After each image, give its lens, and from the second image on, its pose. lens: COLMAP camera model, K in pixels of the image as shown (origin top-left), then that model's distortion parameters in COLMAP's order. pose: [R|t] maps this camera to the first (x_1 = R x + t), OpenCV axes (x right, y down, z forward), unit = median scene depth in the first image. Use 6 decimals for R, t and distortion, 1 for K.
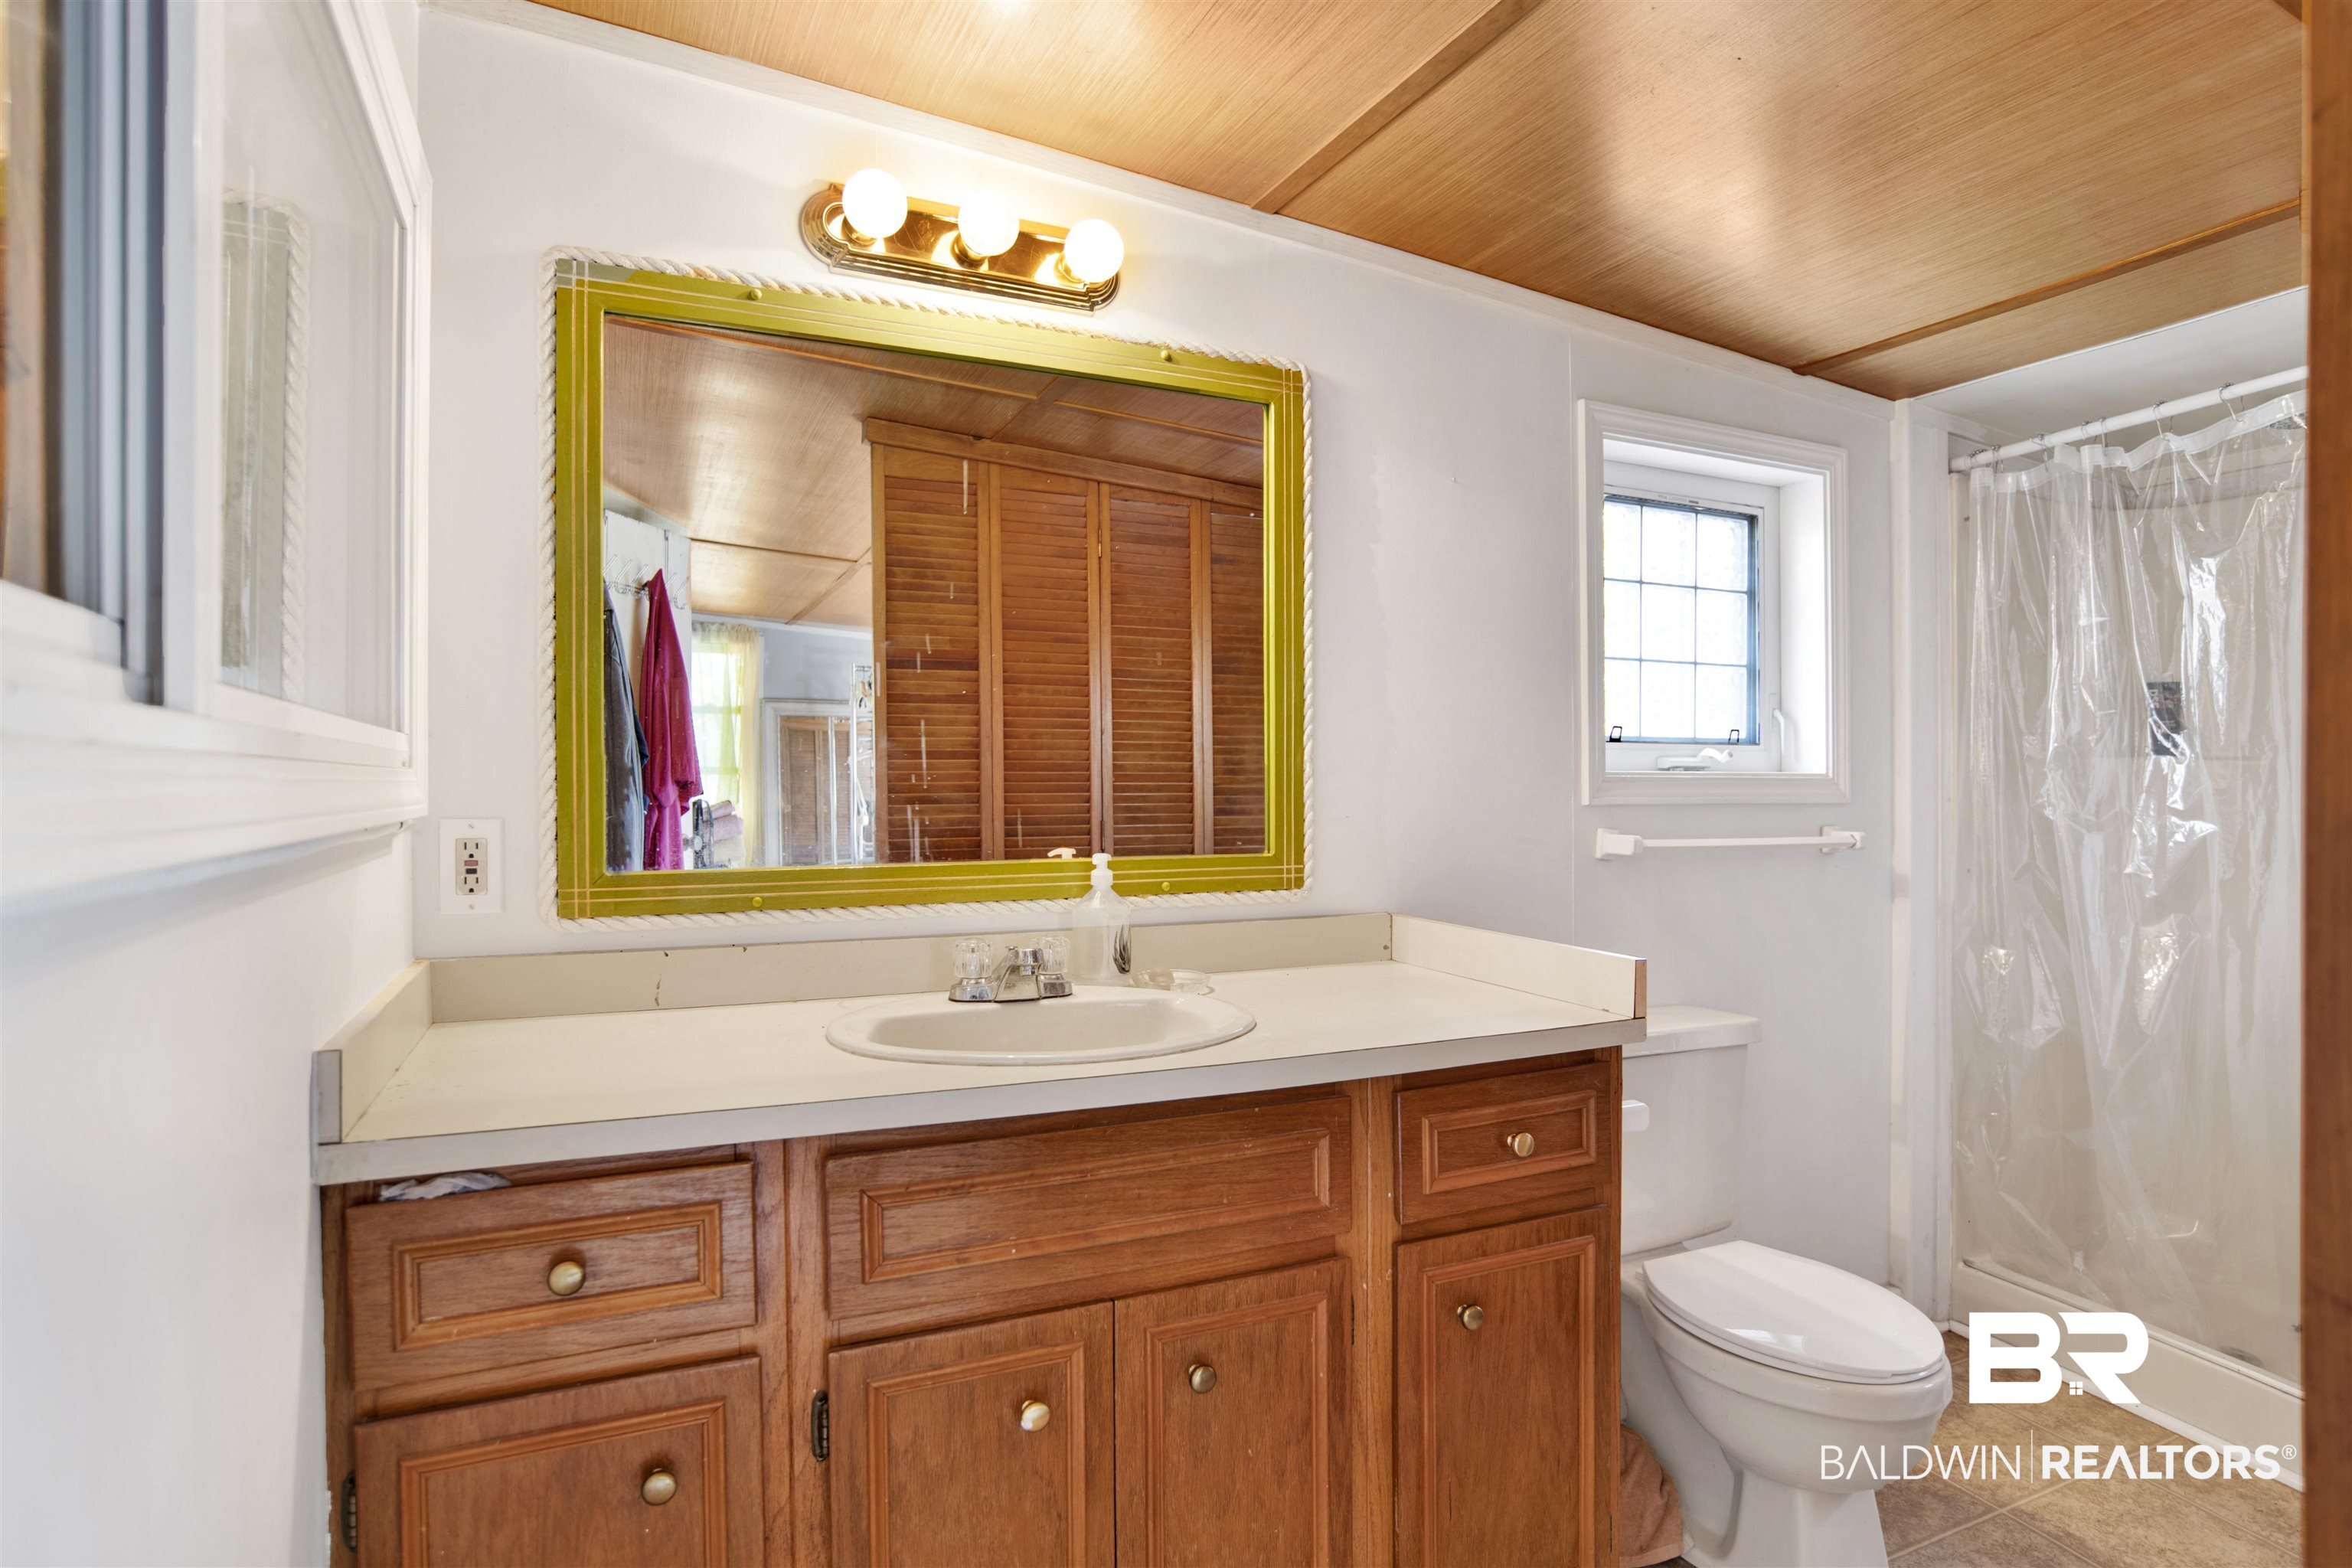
lens RADIAL K [[1187.7, 0, 1257.7], [0, 1187.7, 755.7], [0, 0, 1]] dist [-0.048502, -0.001232]
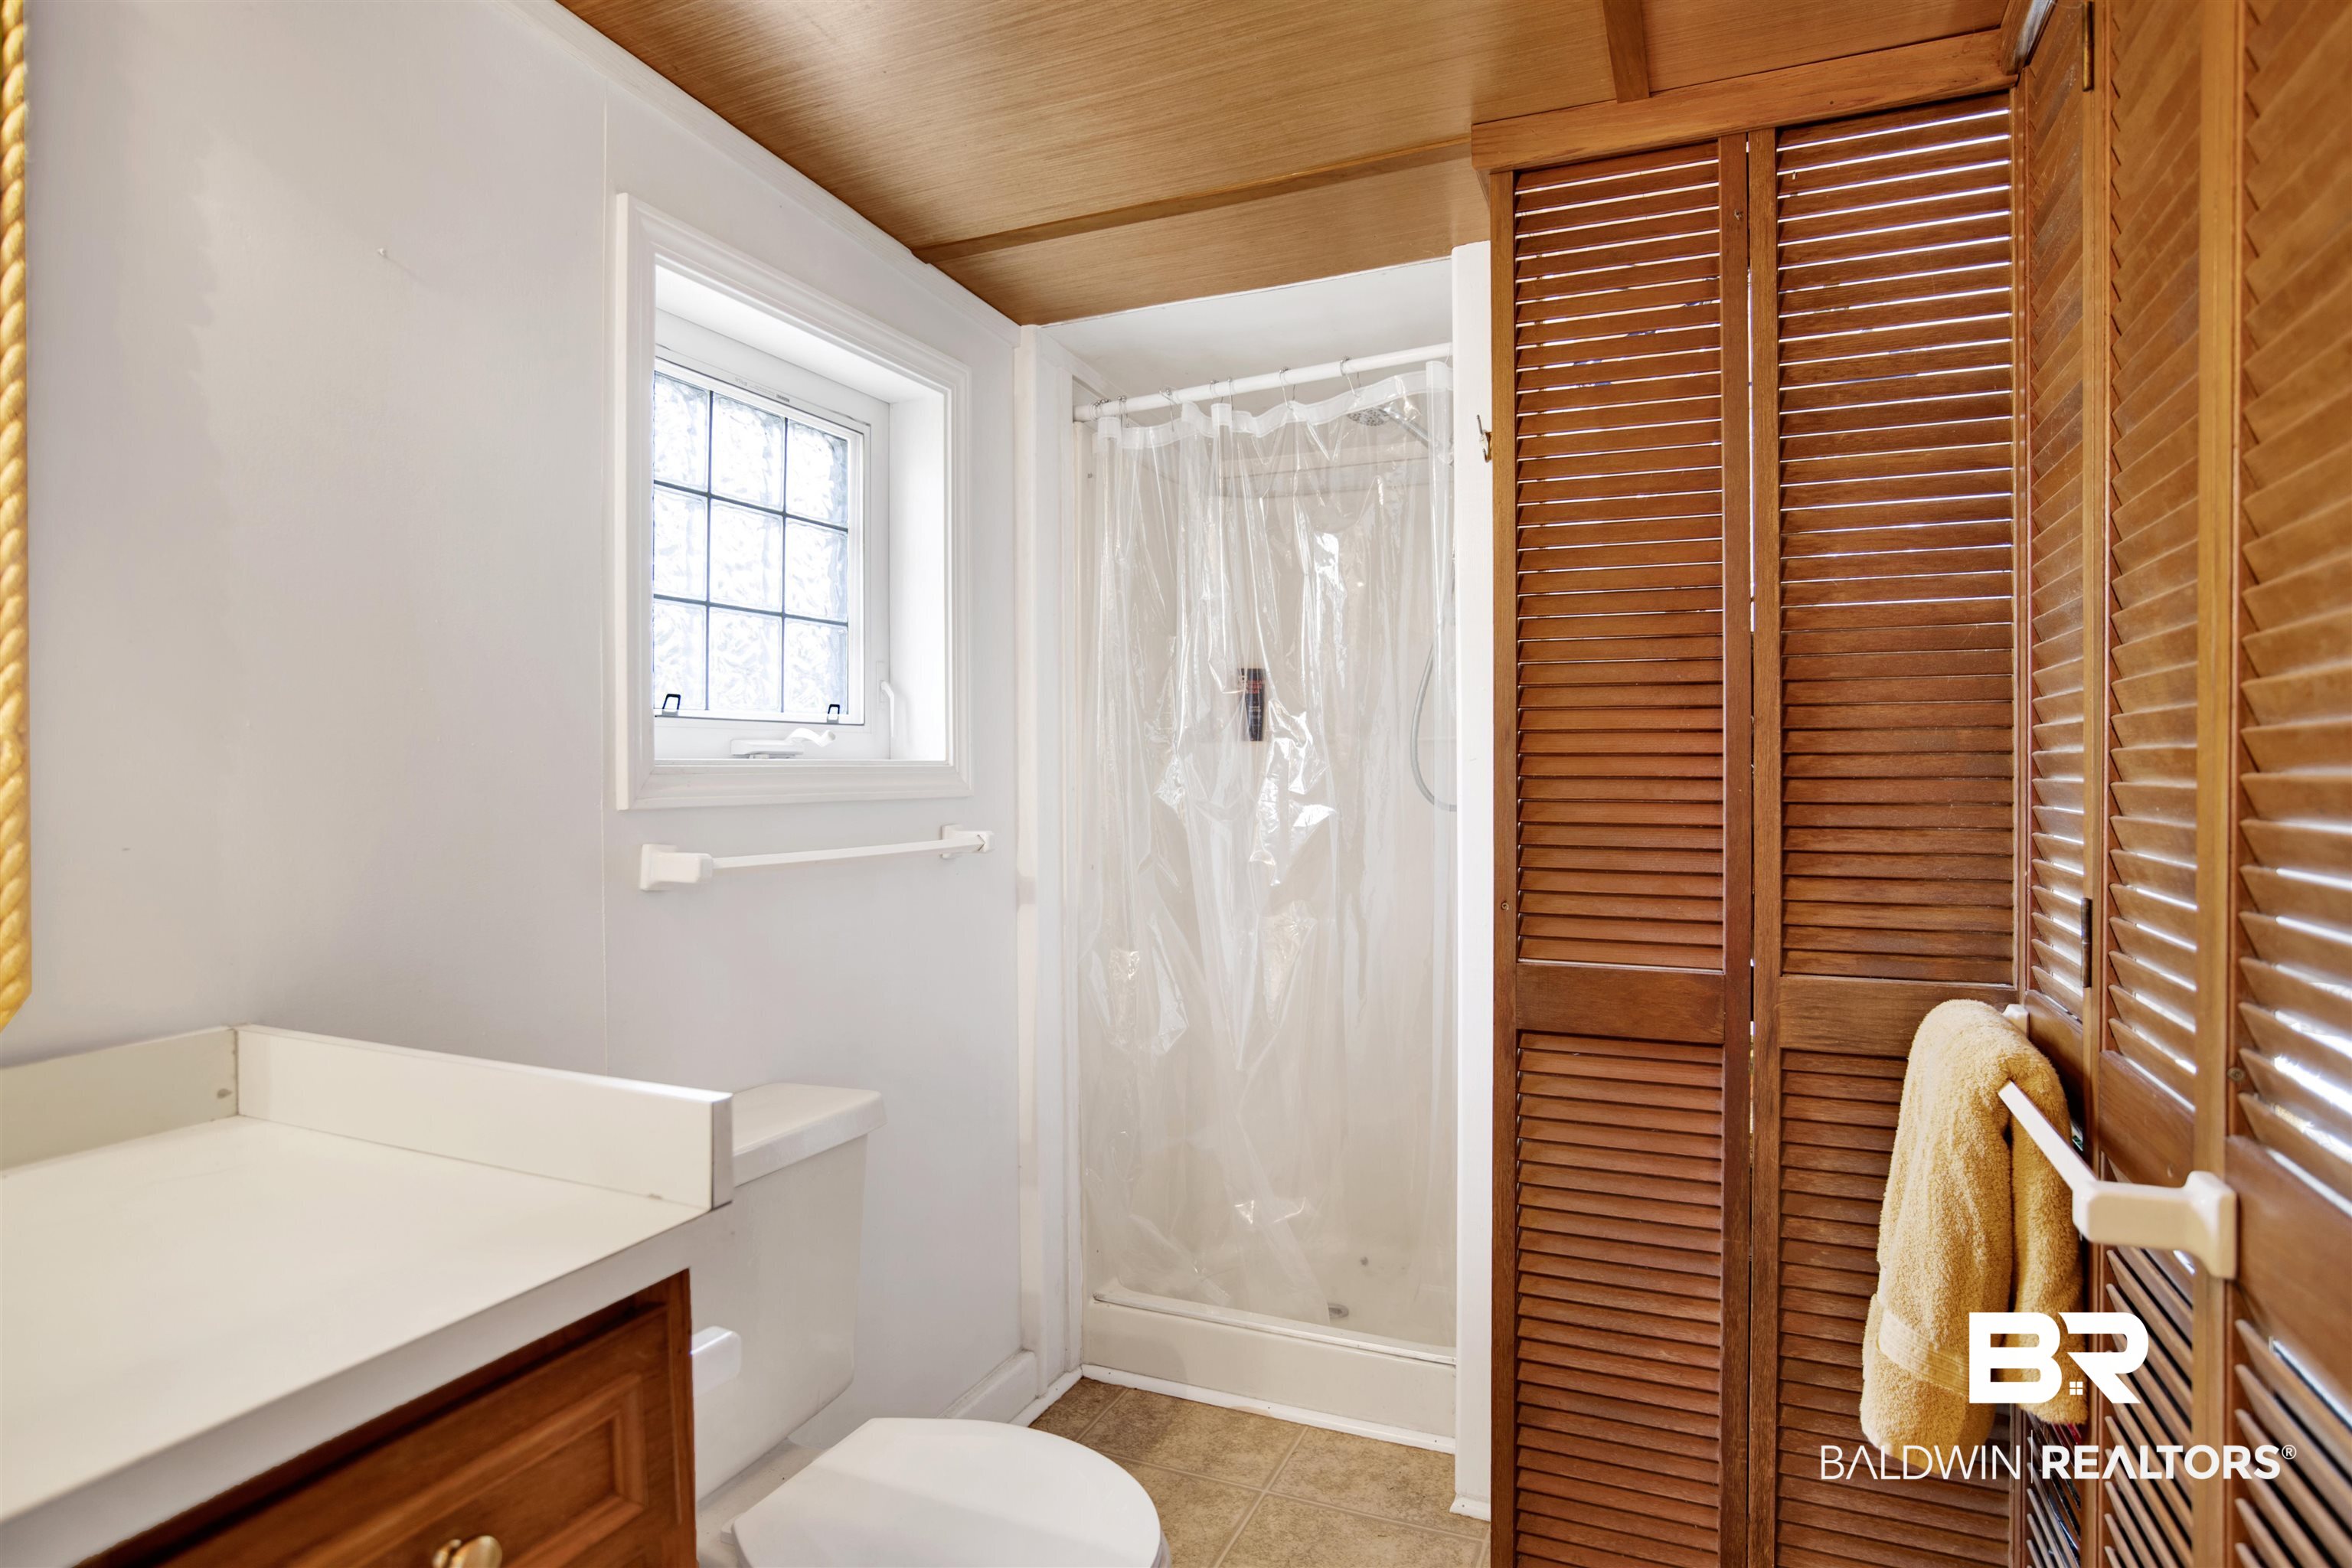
lens RADIAL K [[1187.7, 0, 1257.7], [0, 1187.7, 755.7], [0, 0, 1]] dist [-0.048502, -0.001232]
pose [[0.727910, -0.005888, 0.685647, 0.083240], [0.003797, 0.999982, 0.004556, 0.009315], [-0.685662, -0.000713, 0.727920, 0.267716]]
